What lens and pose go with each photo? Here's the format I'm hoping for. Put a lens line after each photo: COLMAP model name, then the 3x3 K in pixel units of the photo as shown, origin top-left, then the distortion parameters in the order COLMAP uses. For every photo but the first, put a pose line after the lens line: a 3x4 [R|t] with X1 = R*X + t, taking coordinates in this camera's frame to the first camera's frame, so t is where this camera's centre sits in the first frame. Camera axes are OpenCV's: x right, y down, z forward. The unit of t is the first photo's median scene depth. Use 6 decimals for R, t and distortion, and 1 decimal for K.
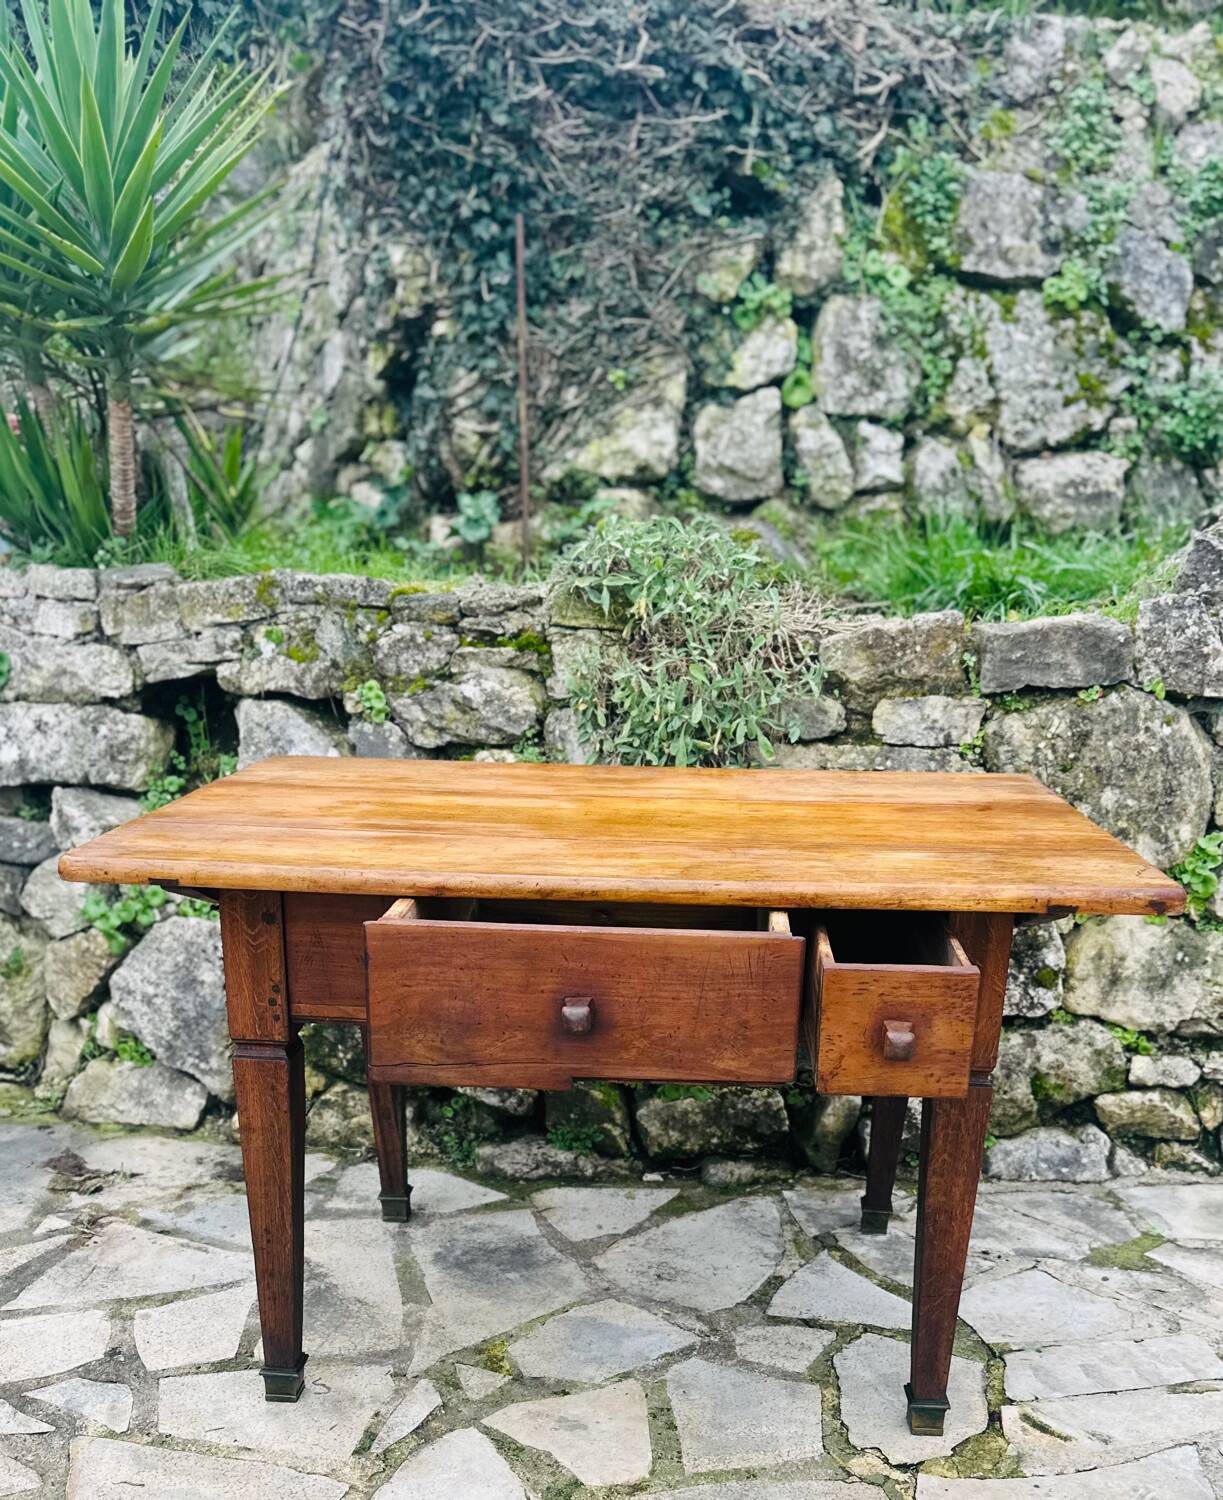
lens RADIAL K [[1524.3, 0, 623.7], [0, 1524.3, 1072.4], [0, 0, 1]] dist [0.021419, 0.000000]
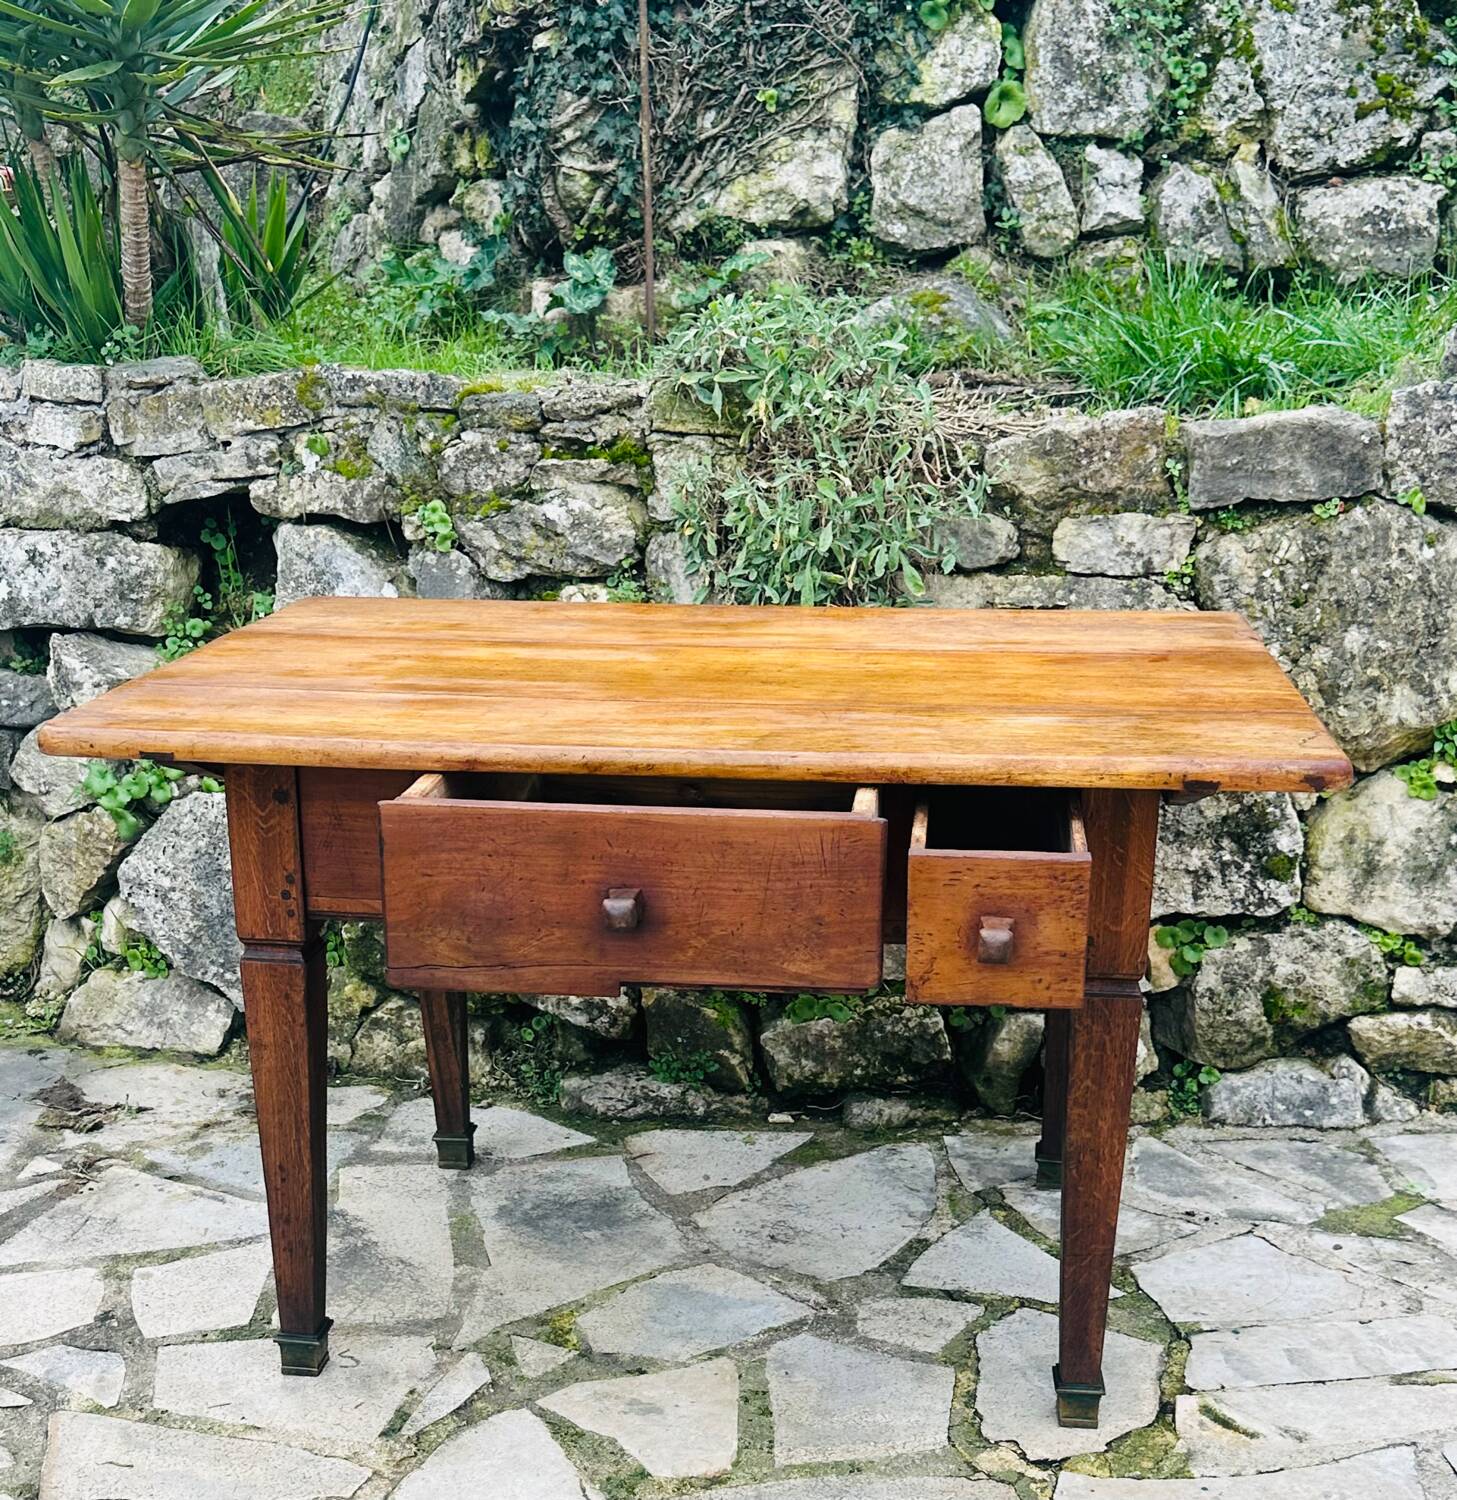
lens RADIAL K [[2114.2, 0, 708.6], [0, 2114.2, 961.7], [0, 0, 1]] dist [0.060341, 0.000000]
pose [[0.997721, 0.003062, -0.067403, 0.056831], [-0.004308, 0.999822, -0.018354, 0.007945], [0.067335, 0.018603, 0.997557, -0.108622]]
